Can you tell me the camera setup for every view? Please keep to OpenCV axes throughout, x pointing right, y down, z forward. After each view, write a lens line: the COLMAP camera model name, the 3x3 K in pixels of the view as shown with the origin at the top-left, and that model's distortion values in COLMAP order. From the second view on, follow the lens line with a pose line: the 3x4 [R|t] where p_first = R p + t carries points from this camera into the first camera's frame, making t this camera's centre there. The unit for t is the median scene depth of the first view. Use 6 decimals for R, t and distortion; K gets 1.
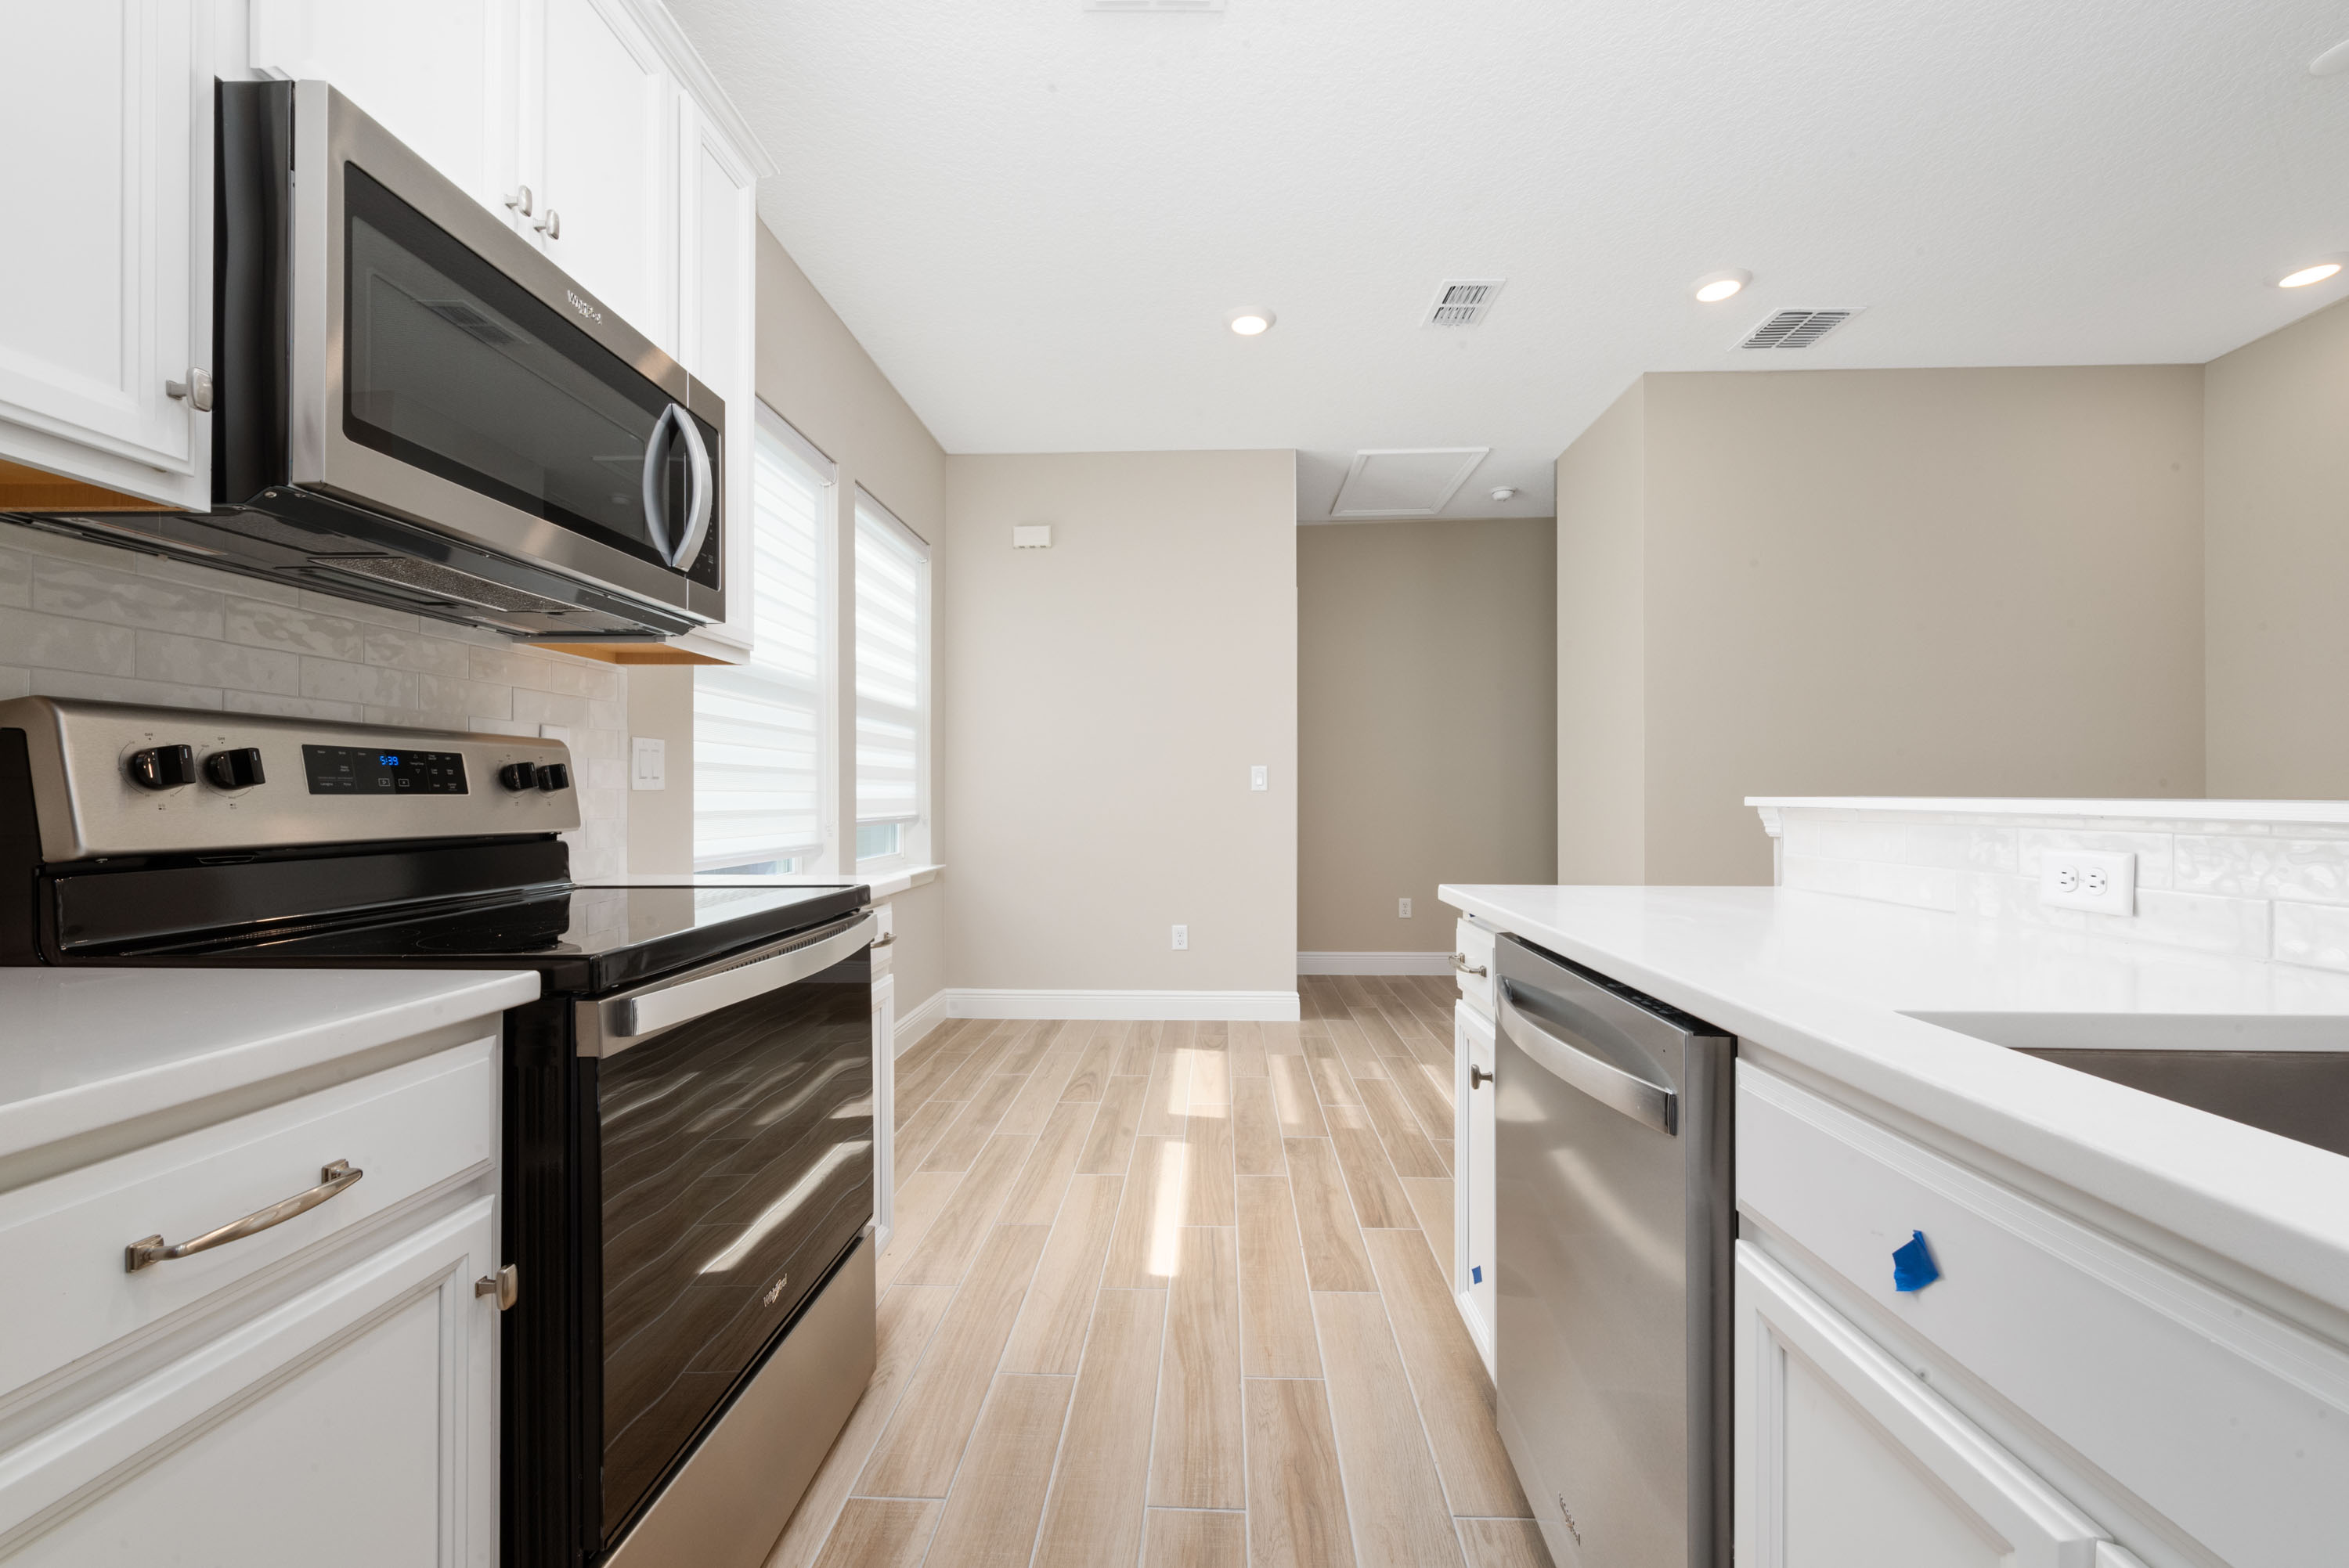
lens RADIAL K [[918.3, 0, 1186.7], [0, 918.3, 799.4], [0, 0, 1]] dist [0.001882, -0.000060]
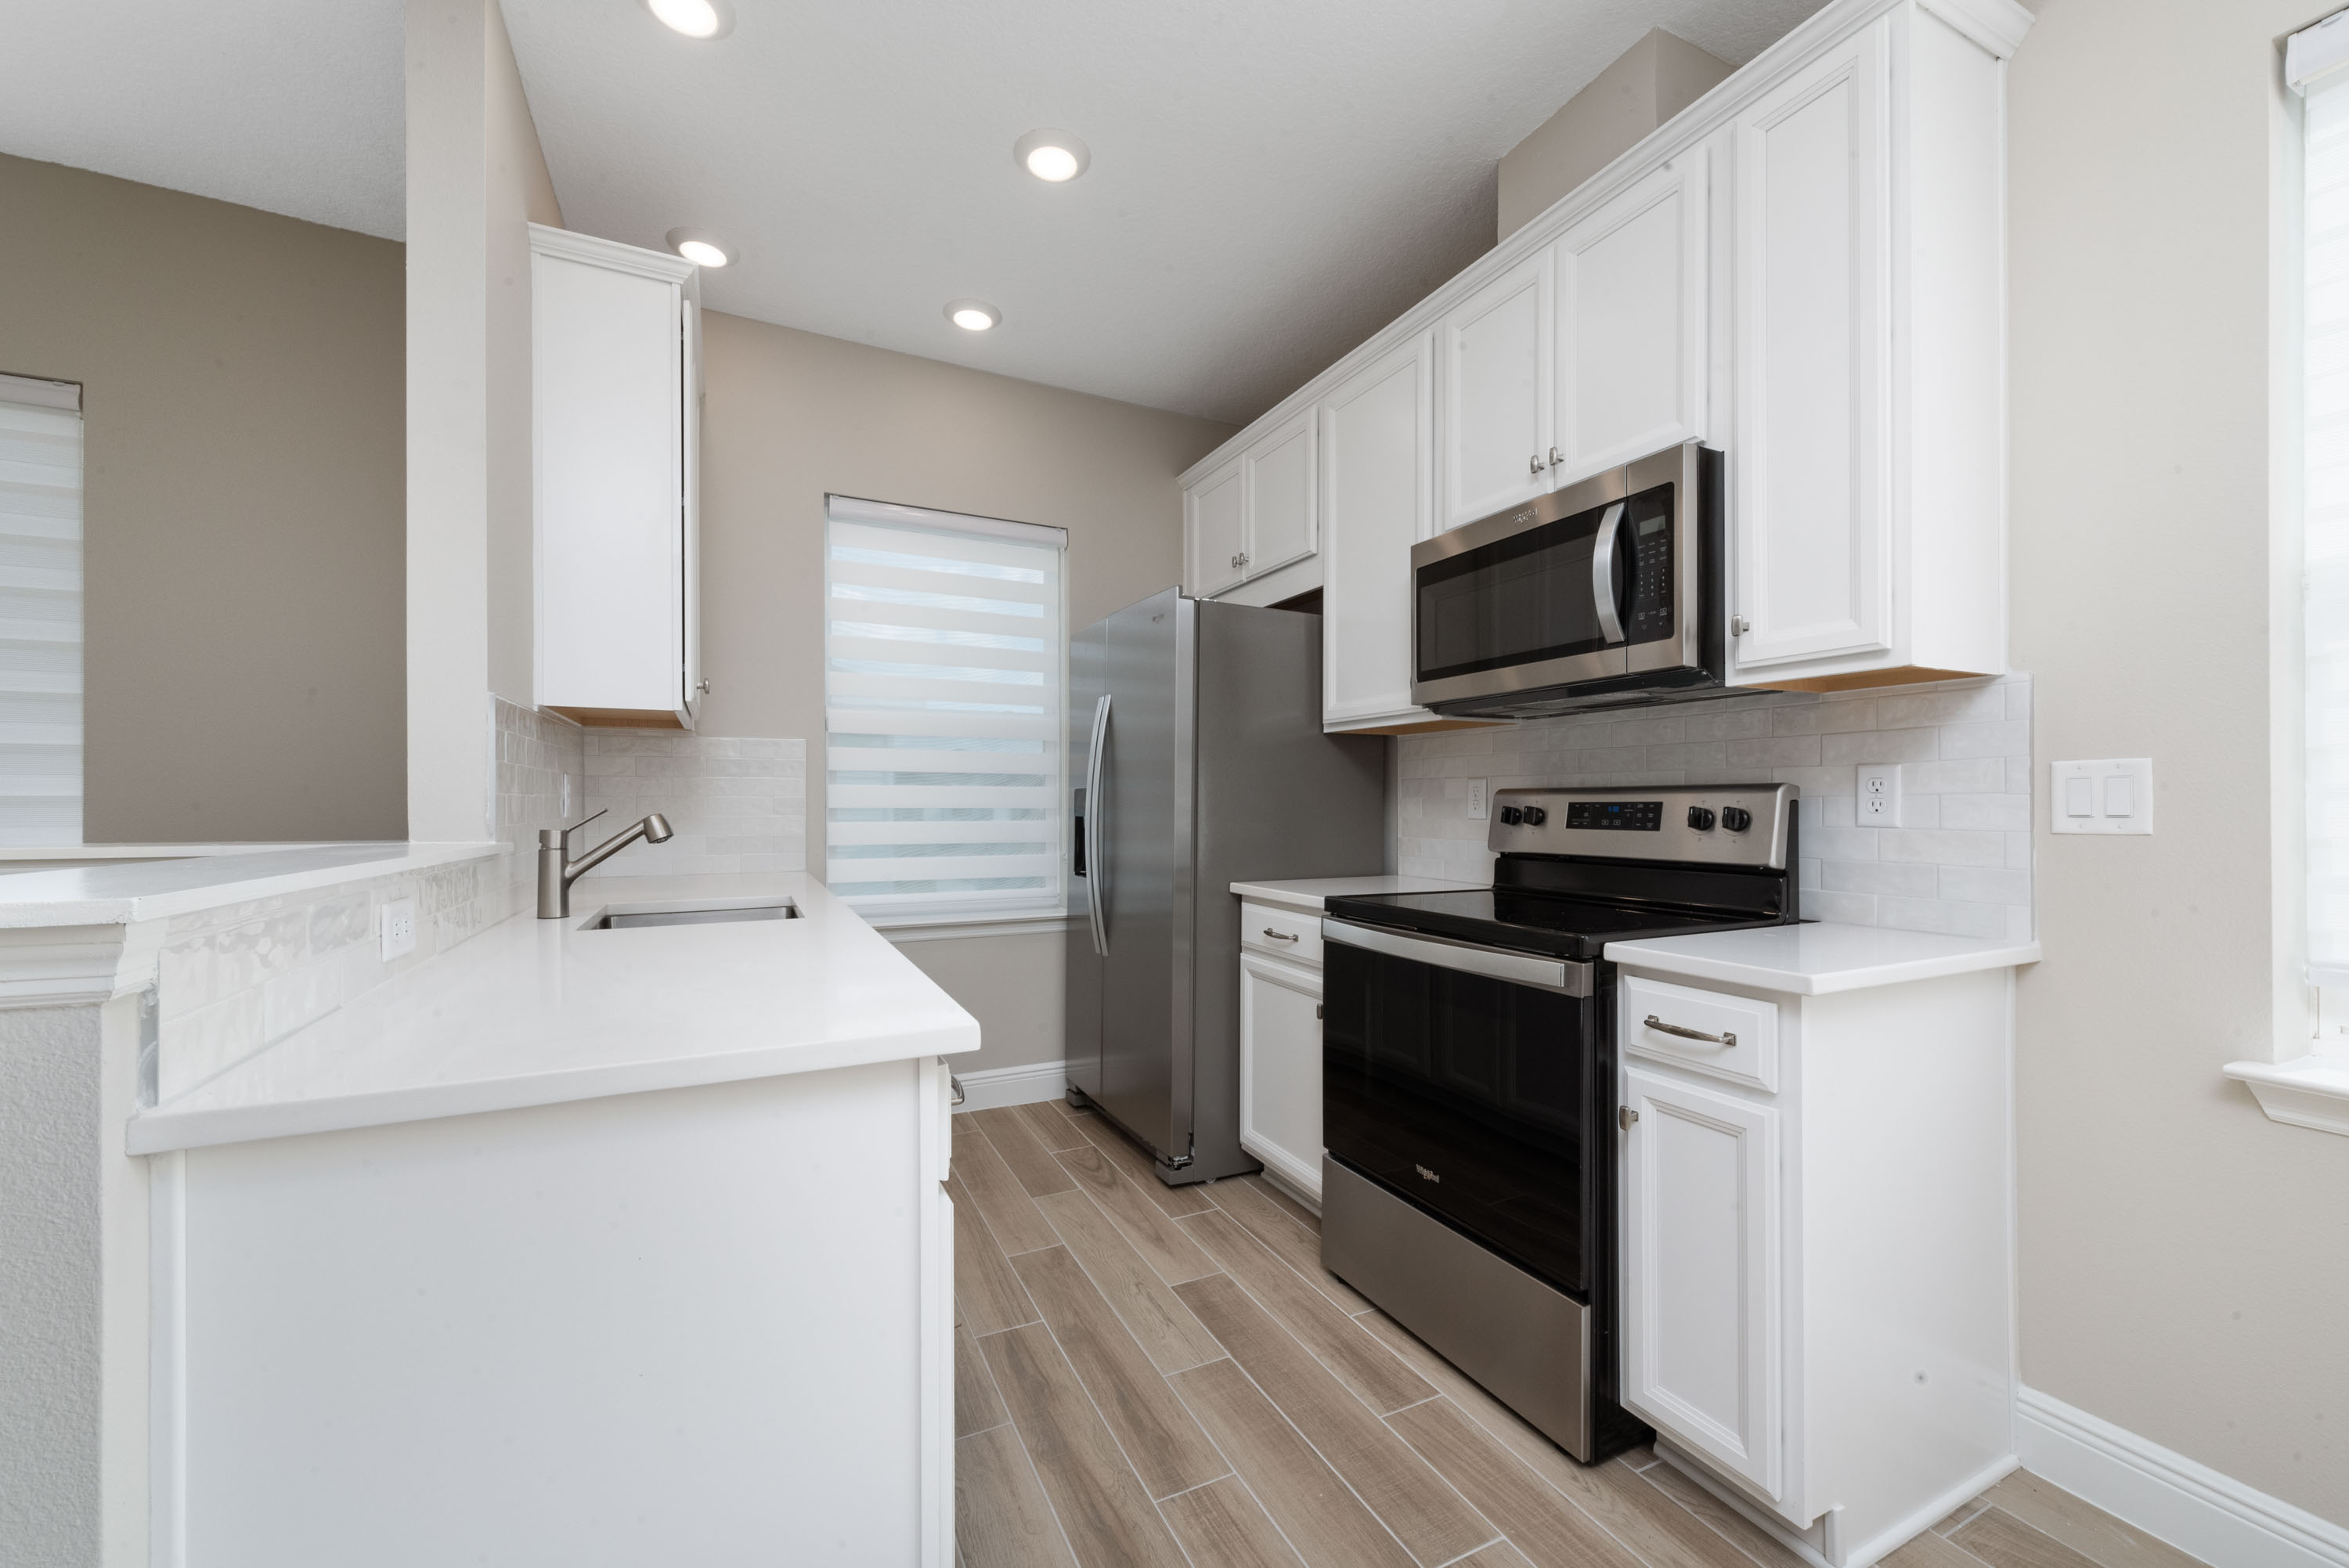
lens RADIAL K [[918.3, 0, 1175.7], [0, 918.3, 800.5], [0, 0, 1]] dist [0.001882, -0.000060]
pose [[-0.884493, -0.000391, -0.466553, 0.514629], [0.000126, 0.999999, -0.001077, -0.049604], [0.466553, -0.001012, -0.884492, 1.847709]]
